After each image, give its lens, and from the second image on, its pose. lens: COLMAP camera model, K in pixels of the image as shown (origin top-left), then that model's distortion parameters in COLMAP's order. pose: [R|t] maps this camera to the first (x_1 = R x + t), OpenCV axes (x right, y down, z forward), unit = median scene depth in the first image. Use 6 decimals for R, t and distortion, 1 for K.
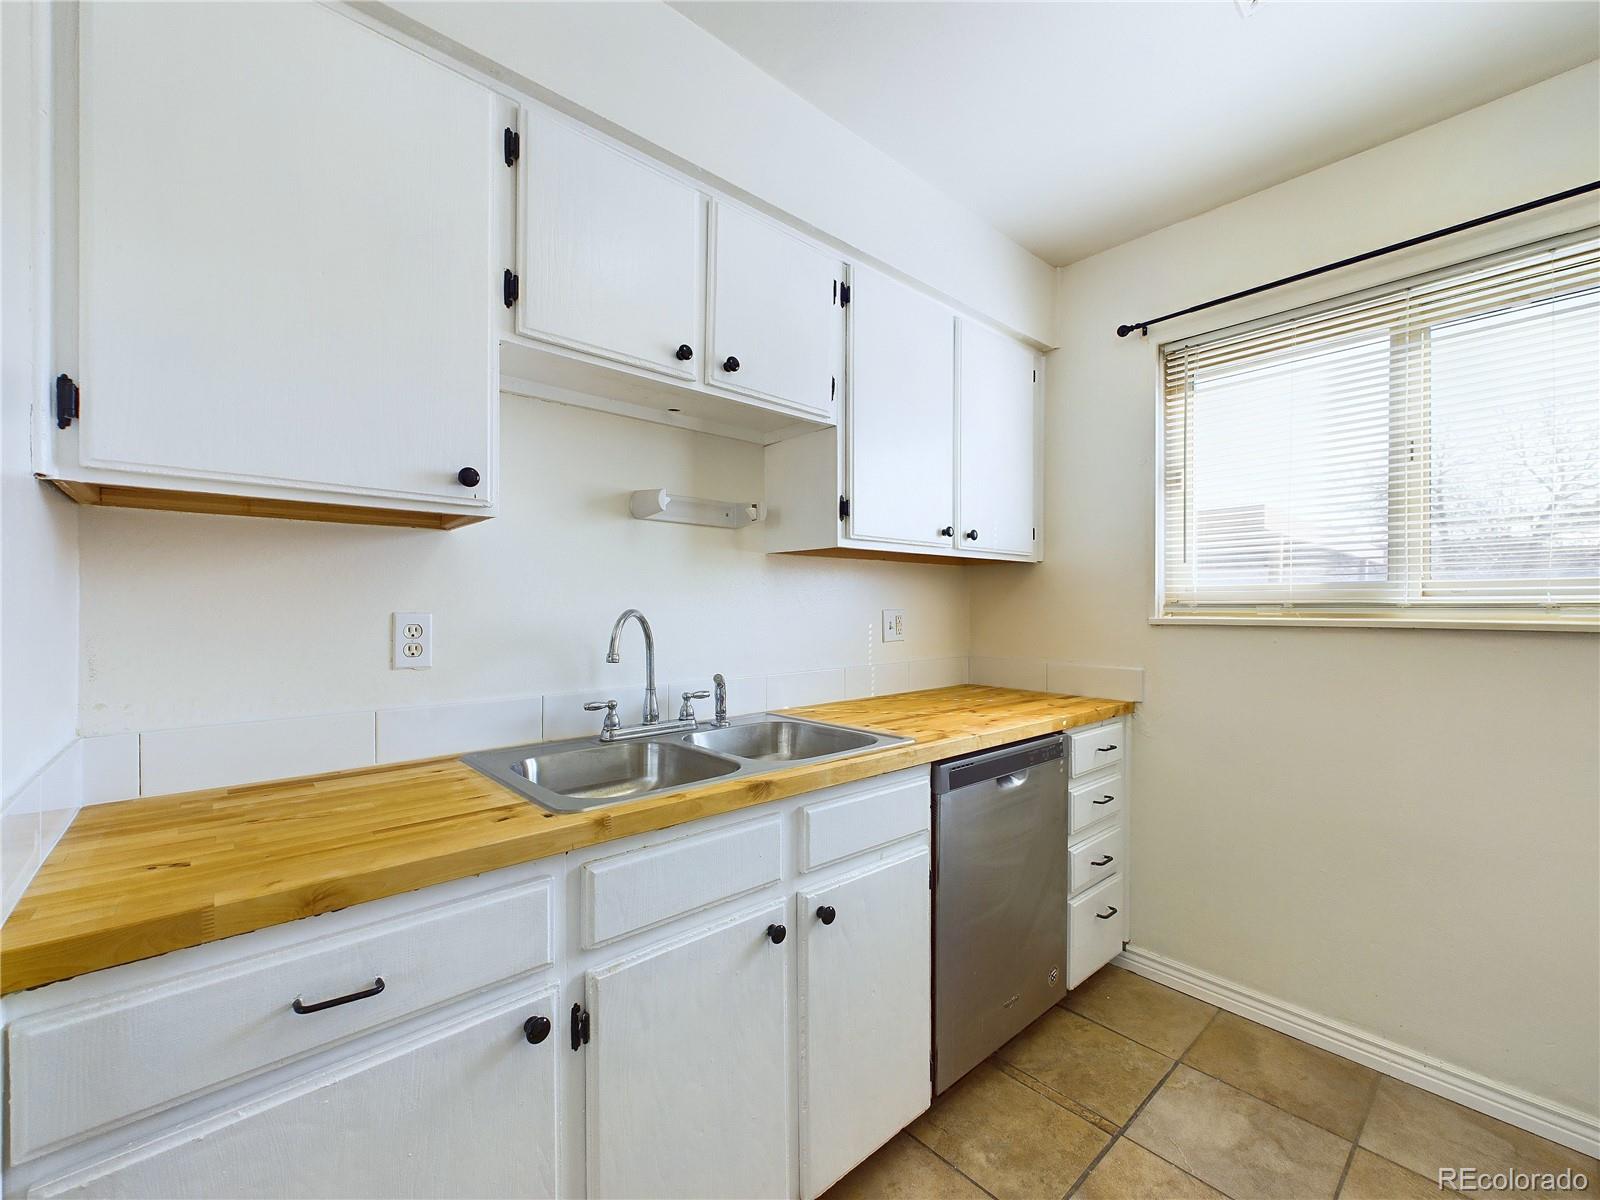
lens RADIAL K [[648.4, 0, 796.9], [0, 648.4, 610.5], [0, 0, 1]] dist [0.001378, -0.001130]
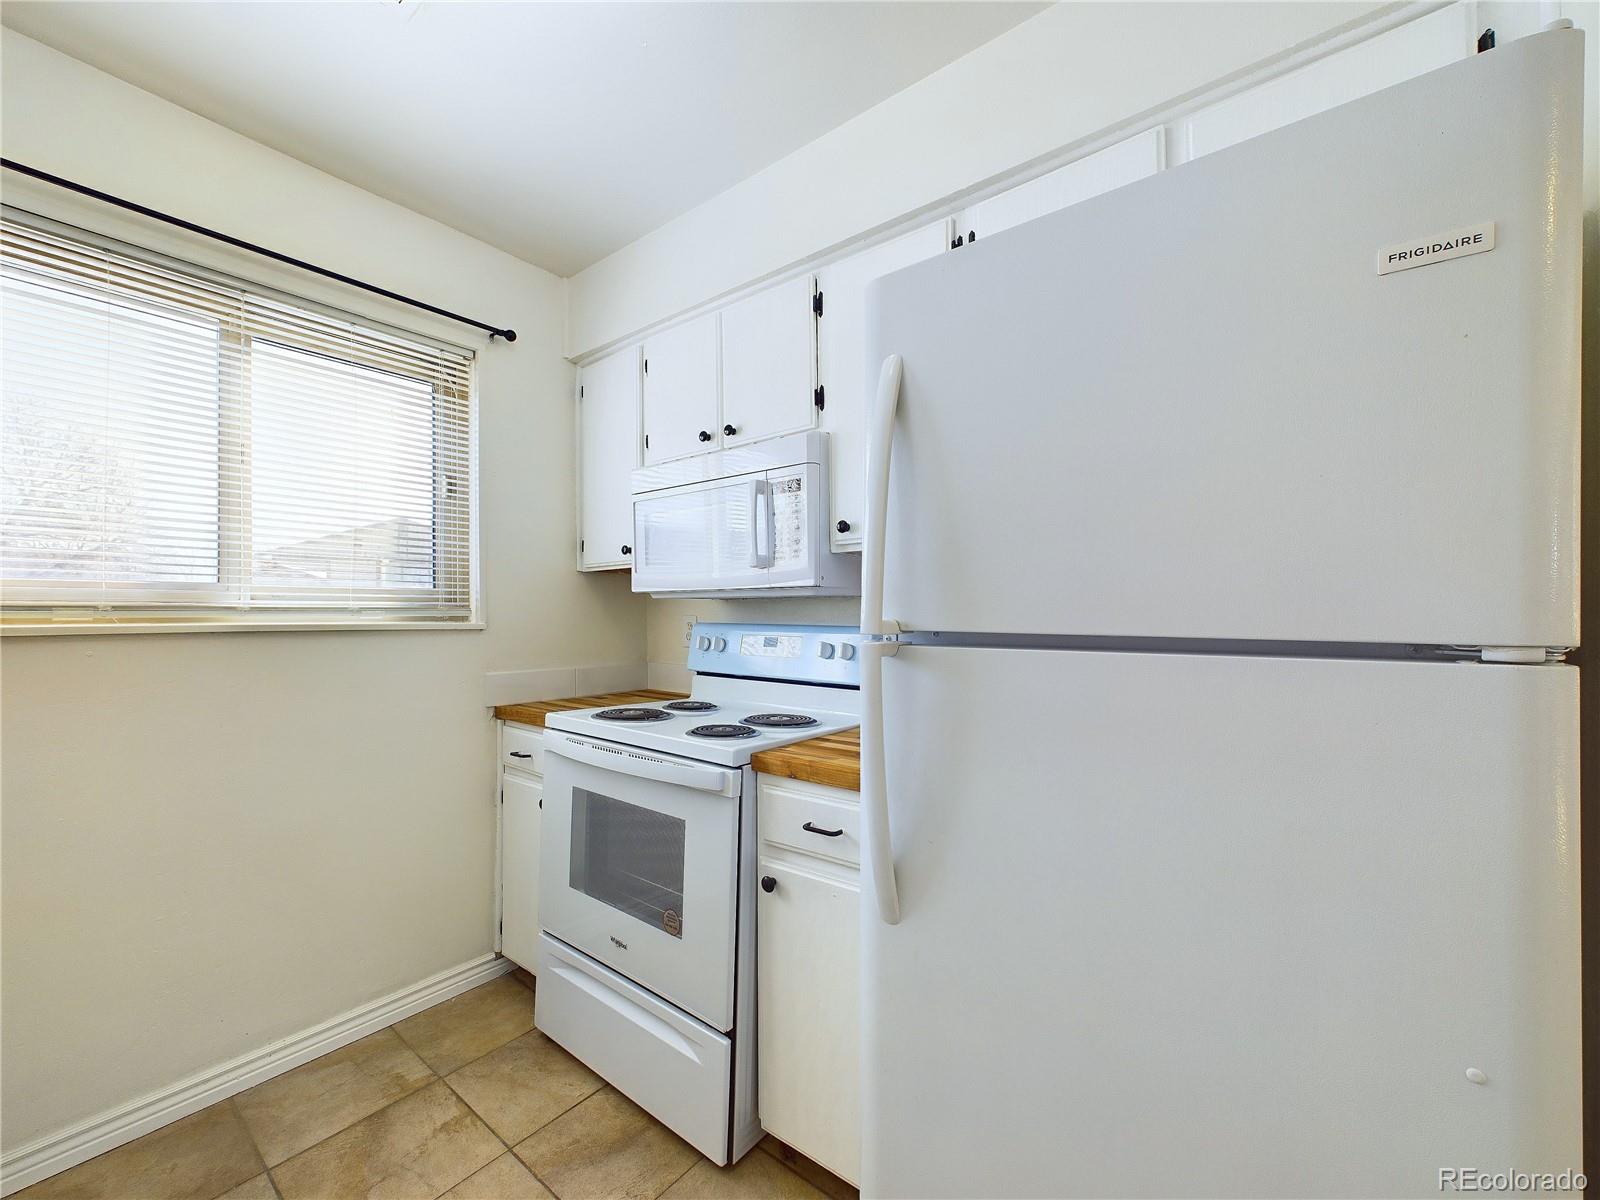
lens RADIAL K [[648.4, 0, 814.2], [0, 648.4, 609.7], [0, 0, 1]] dist [0.001378, -0.001130]
pose [[-0.188797, 0.002669, 0.982012, -0.209990], [0.003647, 0.999991, -0.002017, -0.001242], [-0.982009, 0.003200, -0.188805, 0.343474]]
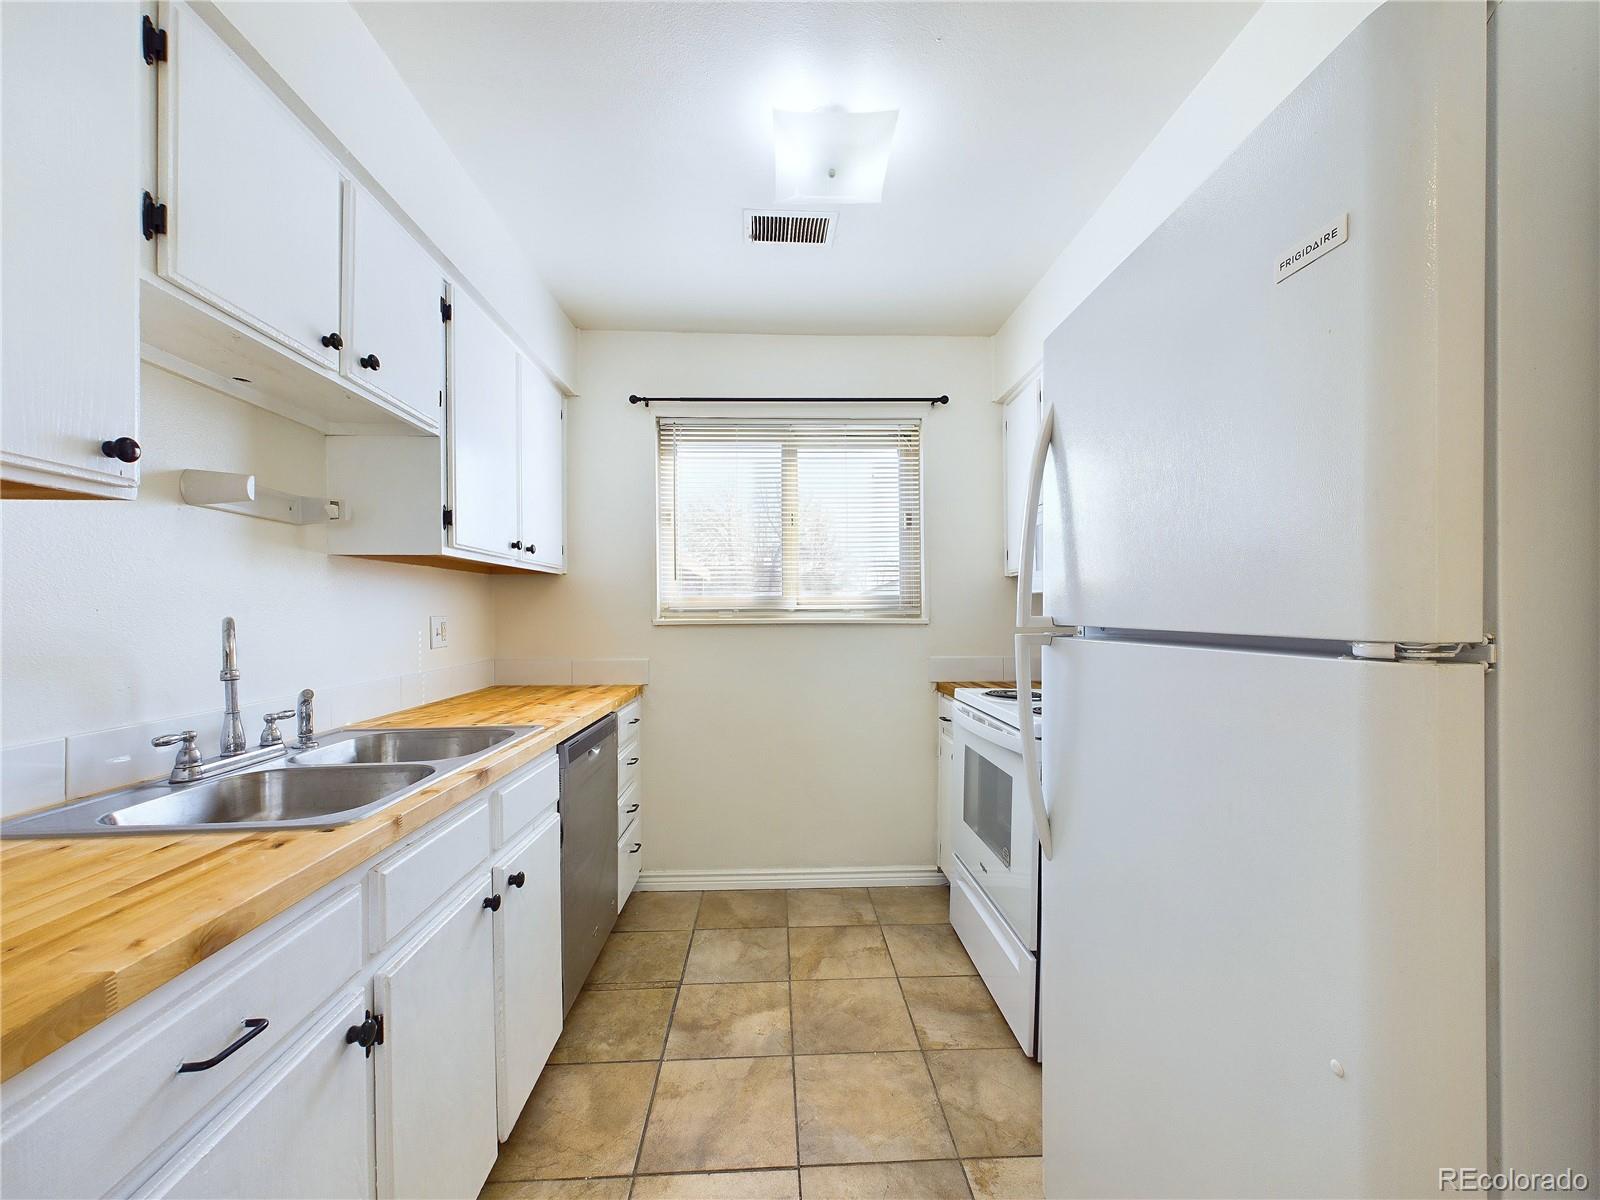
lens RADIAL K [[648.4, 0, 796.5], [0, 648.4, 613.2], [0, 0, 1]] dist [0.001378, -0.001130]
pose [[0.627655, -0.005820, 0.778469, -0.397453], [0.010479, 0.999945, -0.000974, 0.001466], [-0.778421, 0.008769, 0.627682, -0.083335]]
